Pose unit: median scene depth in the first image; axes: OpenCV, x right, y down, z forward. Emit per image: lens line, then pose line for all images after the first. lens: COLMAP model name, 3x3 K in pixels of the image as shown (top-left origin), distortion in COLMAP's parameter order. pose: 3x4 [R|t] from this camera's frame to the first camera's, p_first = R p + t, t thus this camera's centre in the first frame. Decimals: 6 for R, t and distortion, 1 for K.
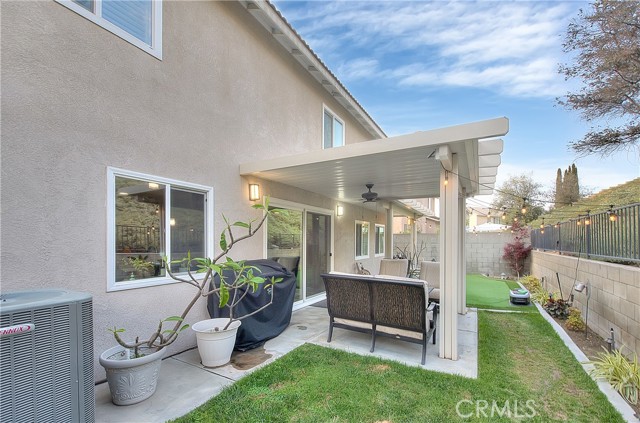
lens RADIAL K [[274.9, 0, 322.6], [0, 274.9, 241.3], [0, 0, 1]] dist [-0.001633, -0.000738]
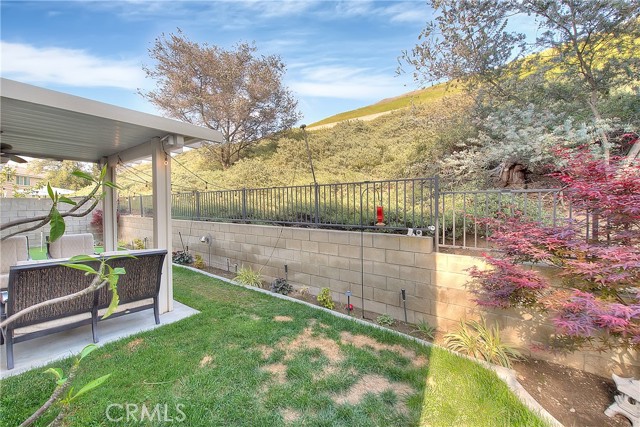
lens RADIAL K [[273.1, 0, 309.8], [0, 273.1, 211.2], [0, 0, 1]] dist [-0.000906, -0.000310]
pose [[0.153165, -0.026971, 0.987832, -0.540661], [0.003742, 0.999636, 0.026713, -0.033962], [-0.988194, -0.000395, 0.153210, 0.187374]]
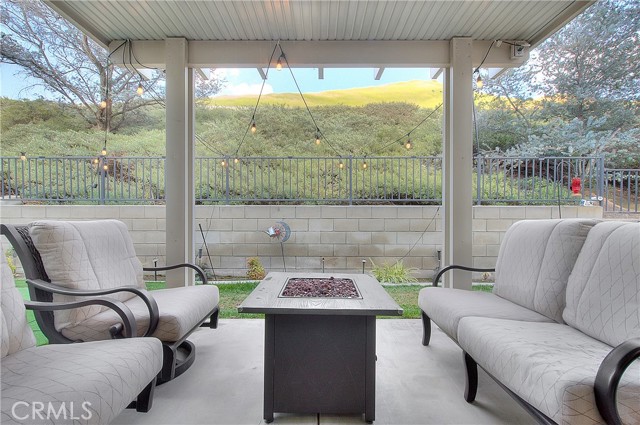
lens RADIAL K [[278.7, 0, 320.0], [0, 278.7, 212.5], [0, 0, 1]] dist [-0.003666, -0.000862]
pose [[-0.502065, -0.009870, 0.864773, 0.018250], [-0.003660, 0.999950, 0.009288, 0.099375], [-0.864822, 0.001498, -0.502076, 1.476843]]
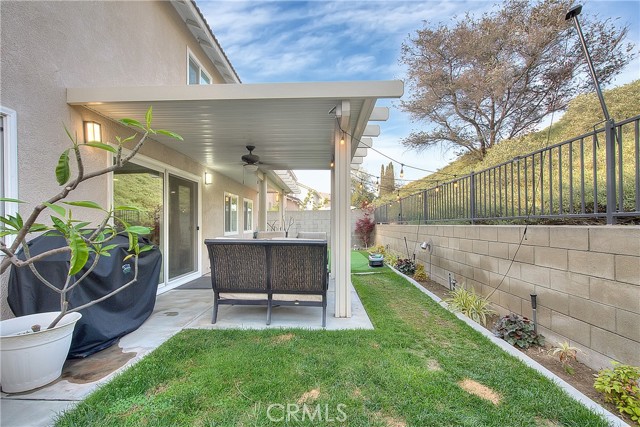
lens RADIAL K [[276.5, 0, 314.7], [0, 276.5, 227.2], [0, 0, 1]] dist [0.000459, -0.000450]
pose [[0.884854, -0.009680, 0.465768, -0.099281], [0.005397, 0.999930, 0.010527, 0.074487], [-0.465838, -0.006801, 0.884844, 0.132146]]
